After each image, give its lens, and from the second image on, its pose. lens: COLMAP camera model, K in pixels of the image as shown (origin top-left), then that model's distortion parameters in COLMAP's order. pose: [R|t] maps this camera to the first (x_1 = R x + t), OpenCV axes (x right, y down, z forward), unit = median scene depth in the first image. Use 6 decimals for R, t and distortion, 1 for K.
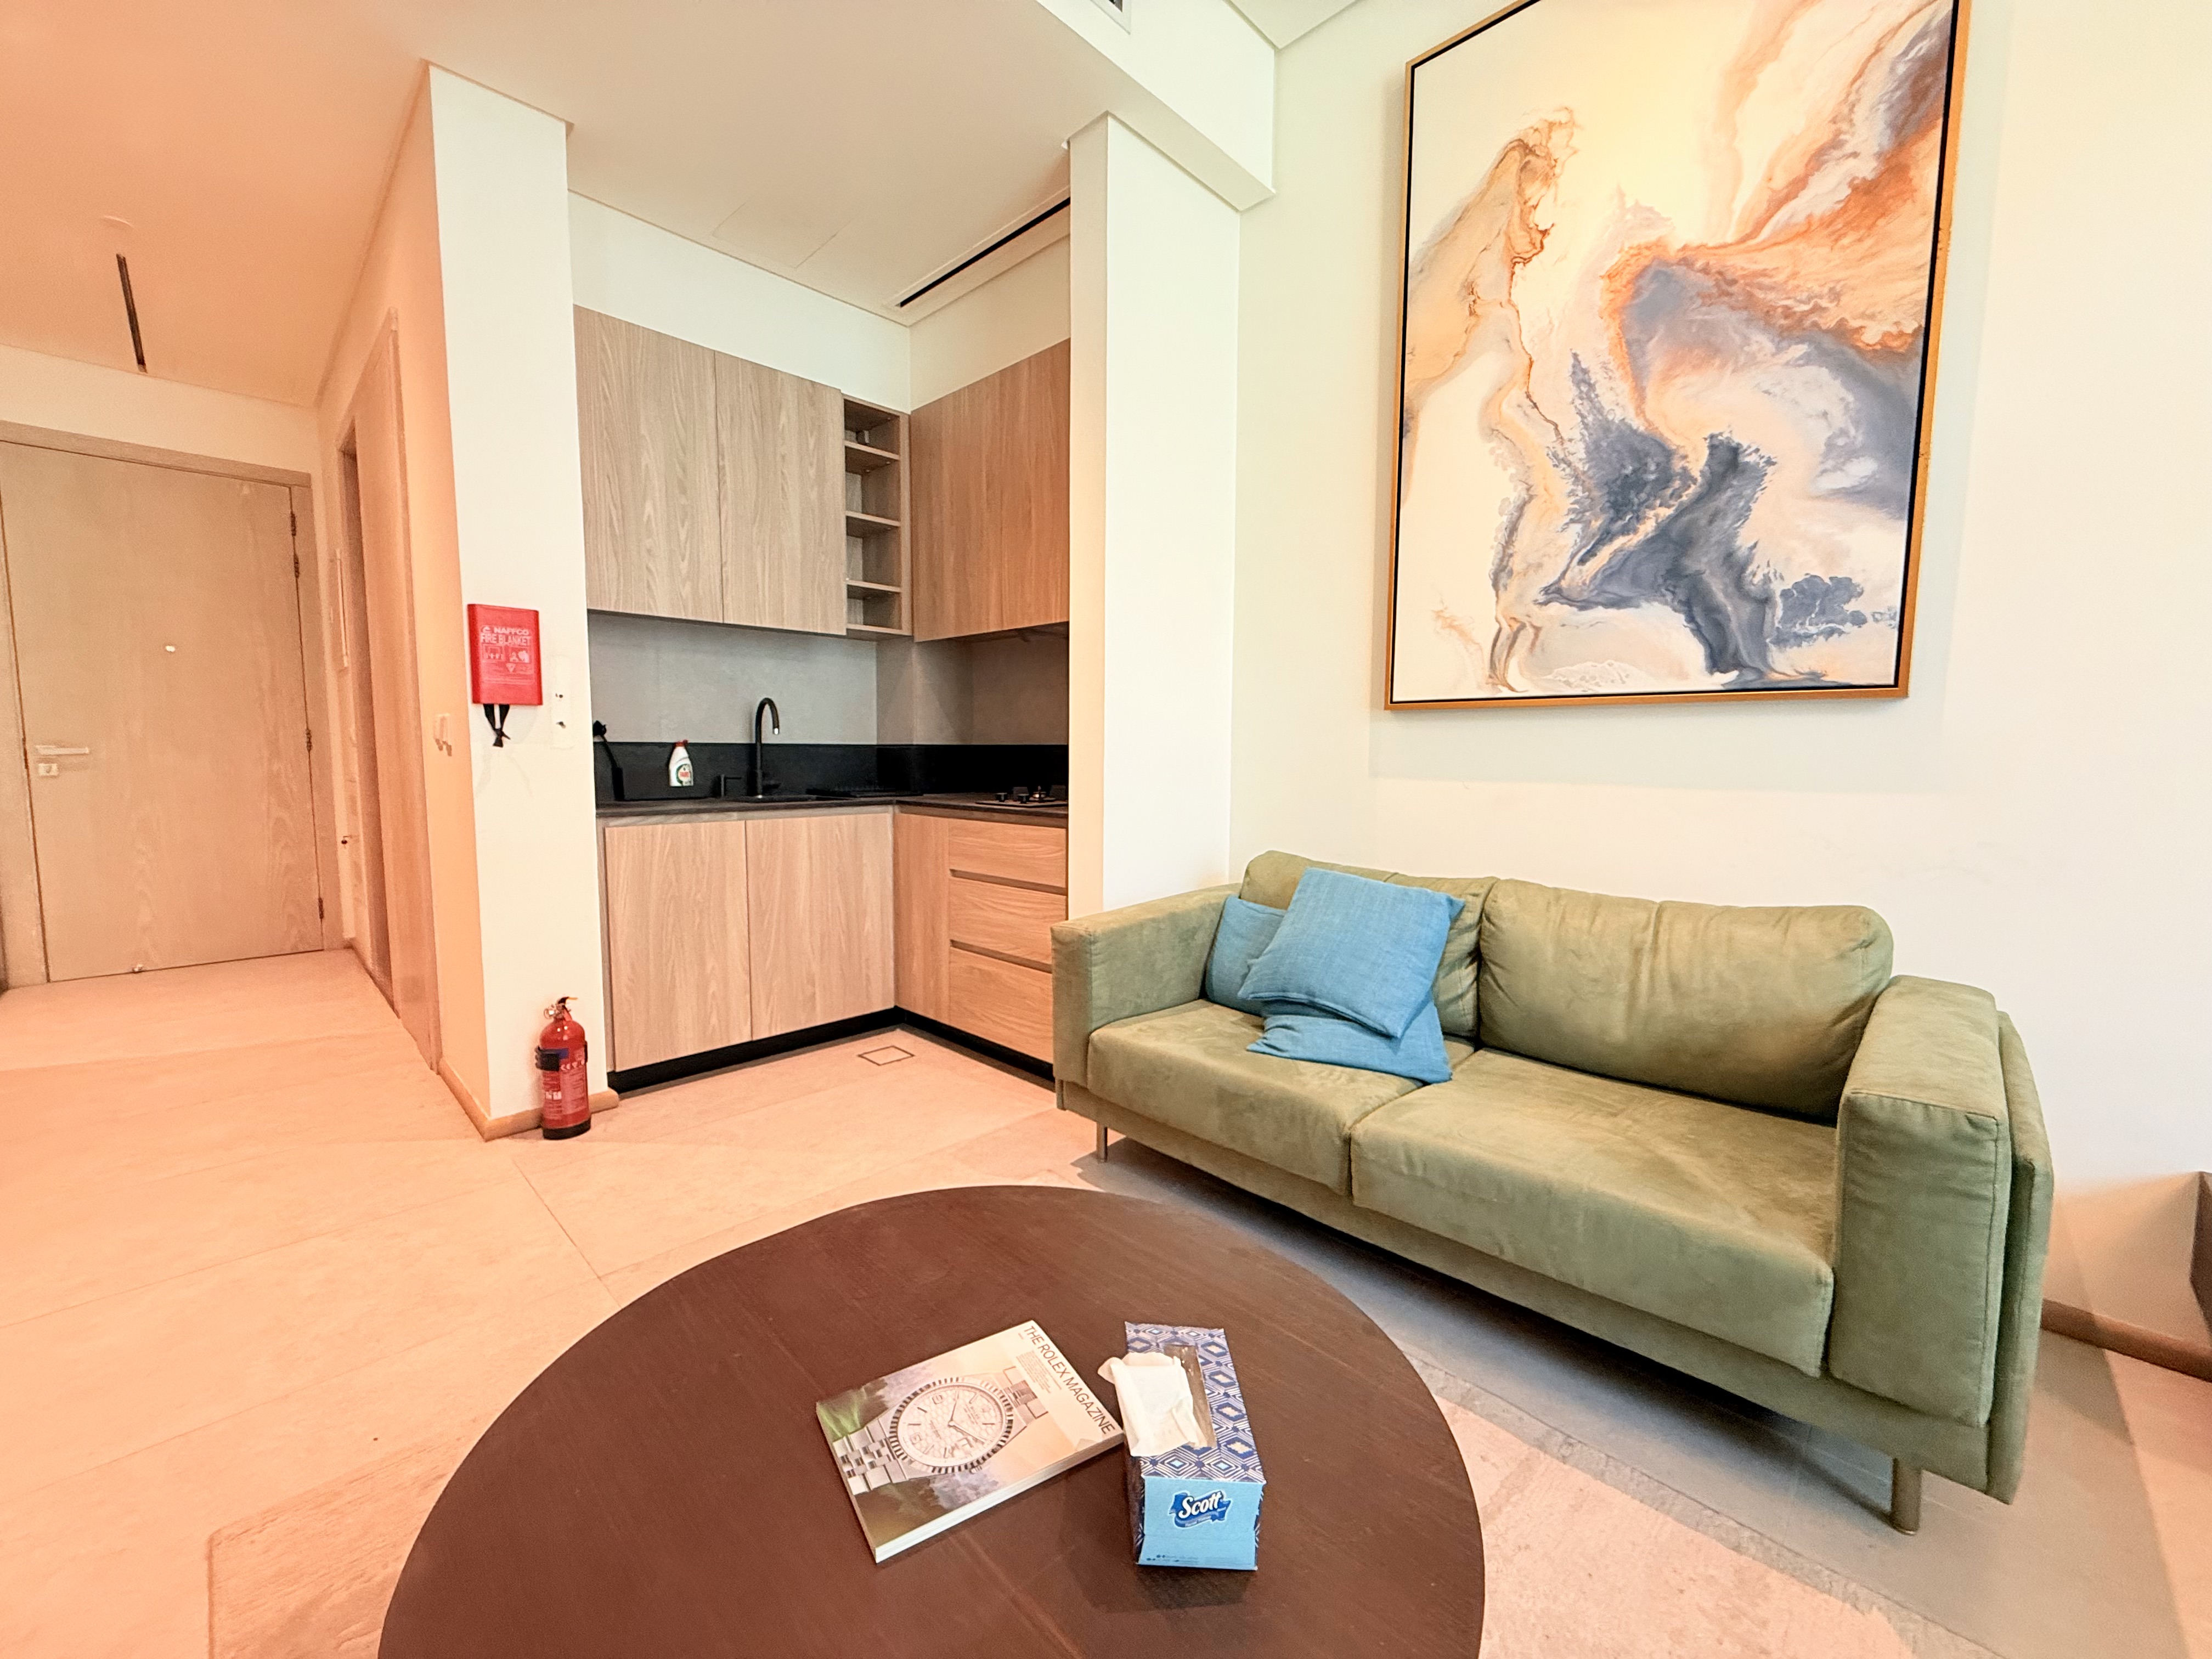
lens RADIAL K [[879.9, 0, 1100.4], [0, 879.9, 827.1], [0, 0, 1]] dist [-0.000323, -0.000026]
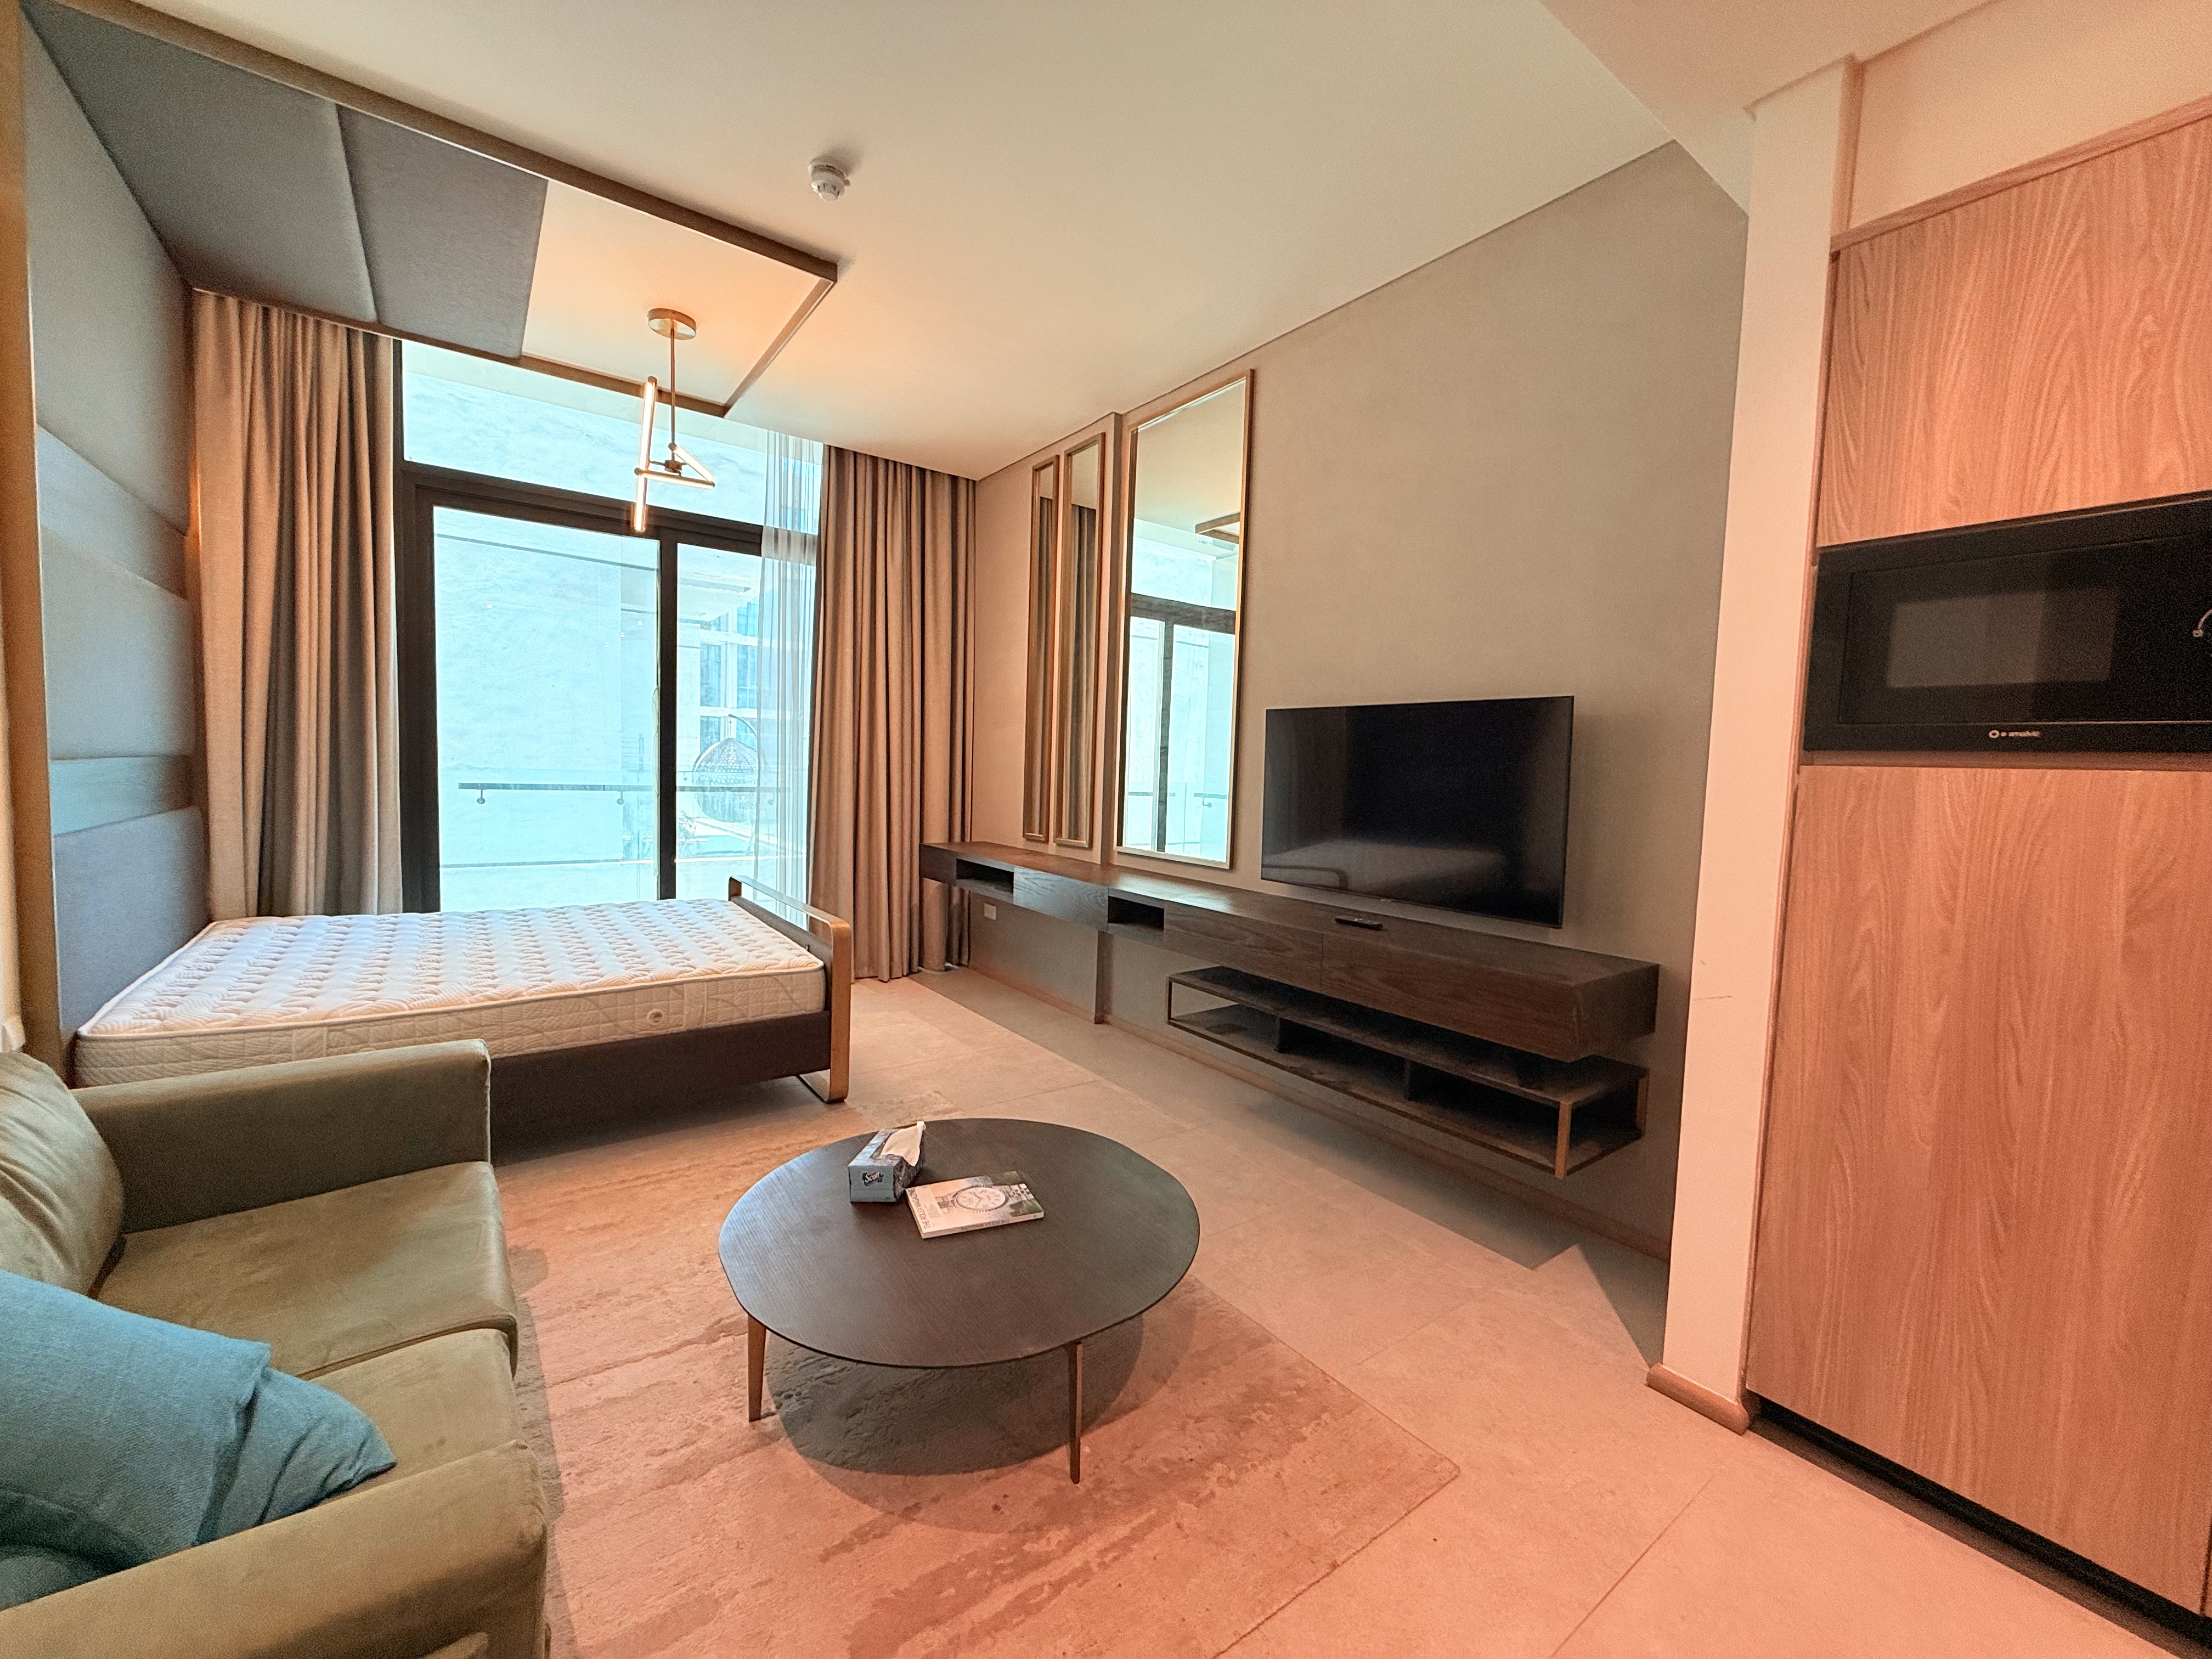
lens RADIAL K [[879.9, 0, 1100.8], [0, 879.9, 828.0], [0, 0, 1]] dist [-0.000323, -0.000026]
pose [[-0.986012, -0.048395, 0.159492, -0.257029], [-0.023539, 0.987761, 0.154191, -0.186037], [-0.165002, 0.148280, -0.975083, 0.990436]]
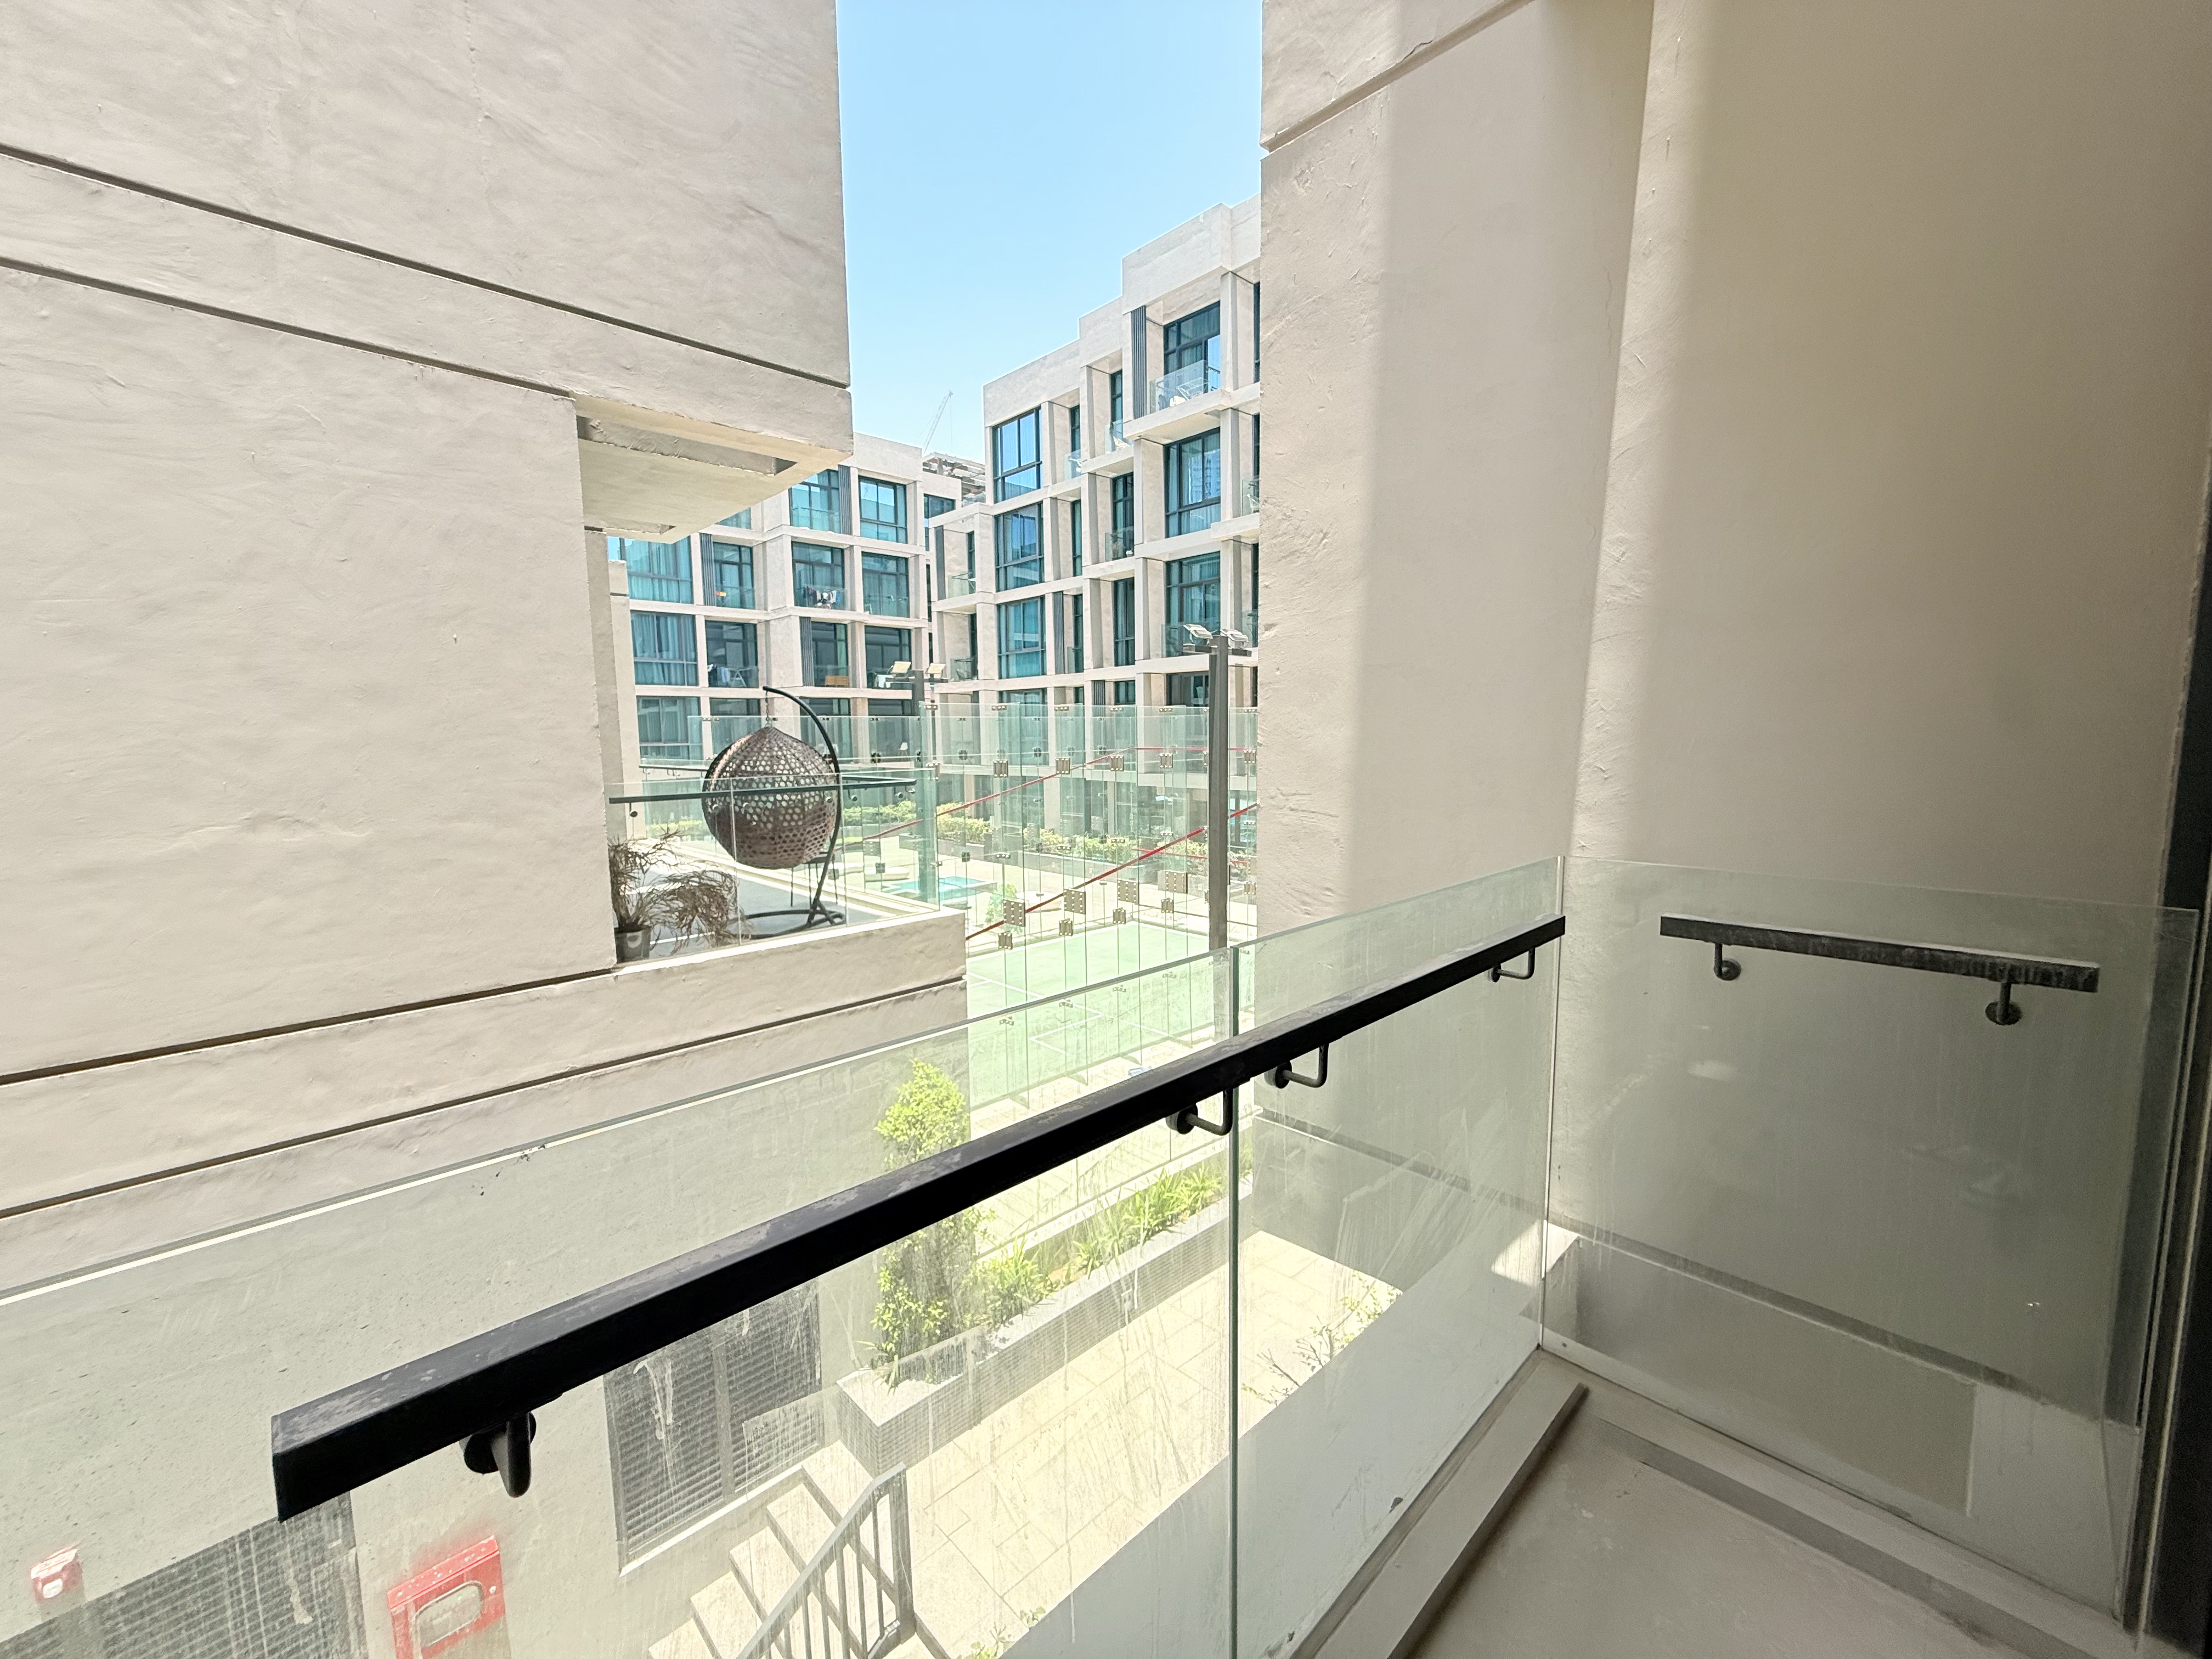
lens RADIAL K [[879.9, 0, 1103.8], [0, 879.9, 828.2], [0, 0, 1]] dist [-0.000323, -0.000026]
pose [[-0.999473, 0.004104, 0.032205, 1.138646], [0.010344, 0.980530, 0.196096, -0.117323], [-0.030773, 0.196326, -0.980056, -0.407372]]
